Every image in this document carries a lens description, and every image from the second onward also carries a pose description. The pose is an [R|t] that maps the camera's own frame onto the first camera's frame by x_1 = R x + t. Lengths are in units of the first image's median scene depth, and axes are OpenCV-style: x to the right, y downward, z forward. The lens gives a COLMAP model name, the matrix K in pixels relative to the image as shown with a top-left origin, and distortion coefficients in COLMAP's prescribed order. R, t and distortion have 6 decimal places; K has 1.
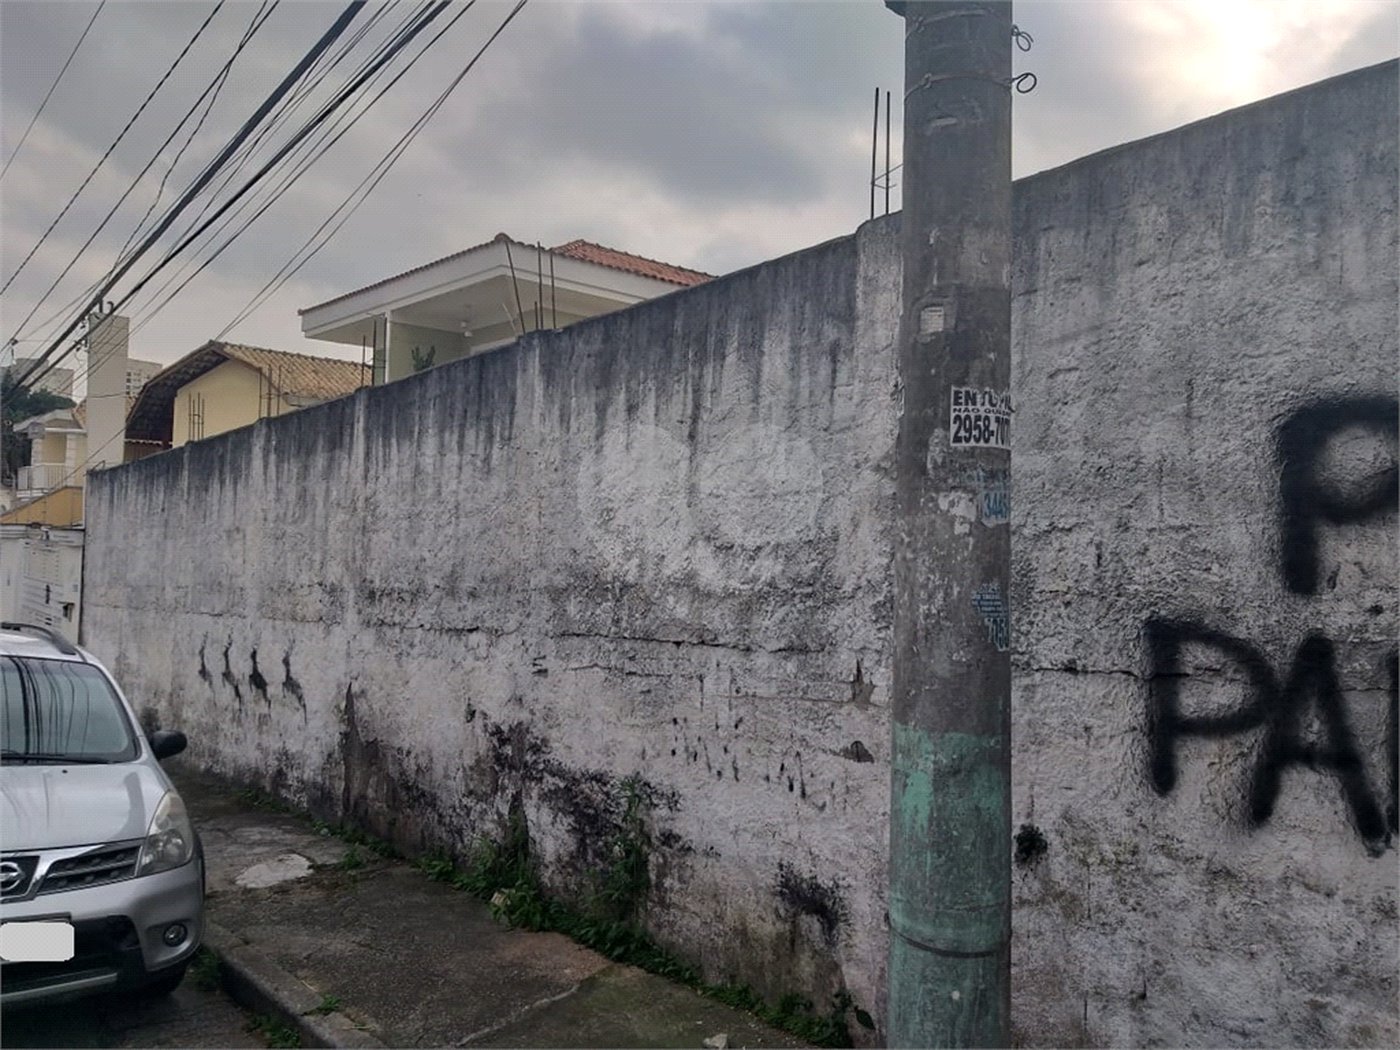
lens RADIAL K [[1129.3, 0, 699.0], [0, 1129.3, 520.9], [0, 0, 1]] dist [0.087622, -0.177347]
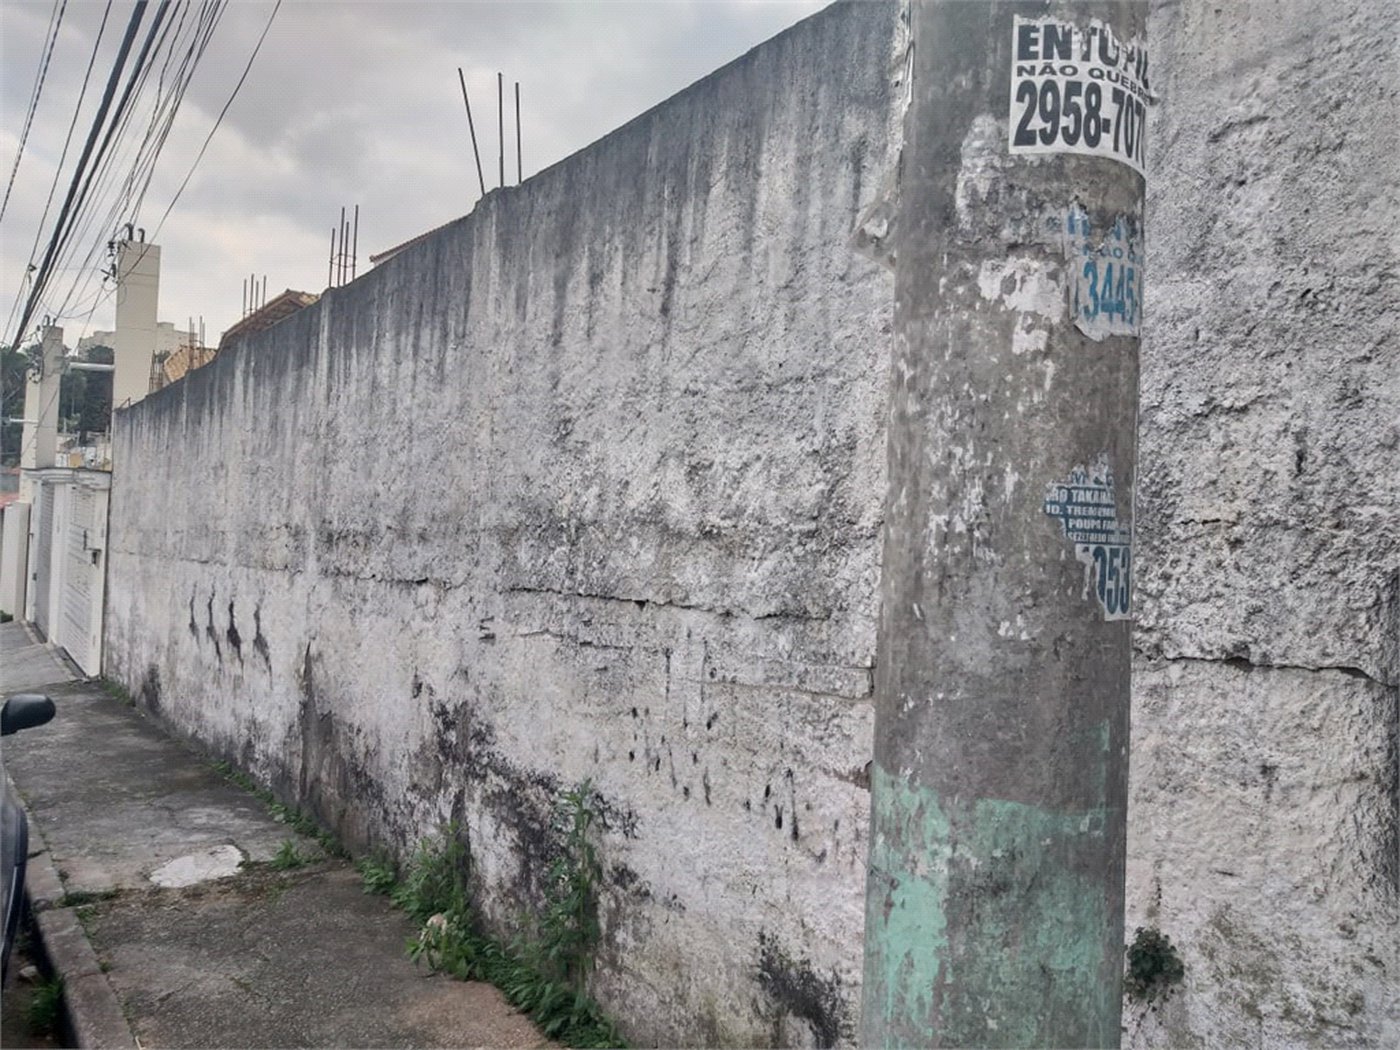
lens RADIAL K [[1129.3, 0, 699.0], [0, 1129.3, 520.9], [0, 0, 1]] dist [0.087622, -0.177347]
pose [[0.995892, 0.021588, -0.087940, 0.081135], [-0.019241, 0.999438, 0.027447, 0.037590], [0.088483, -0.025642, 0.995748, 0.306785]]
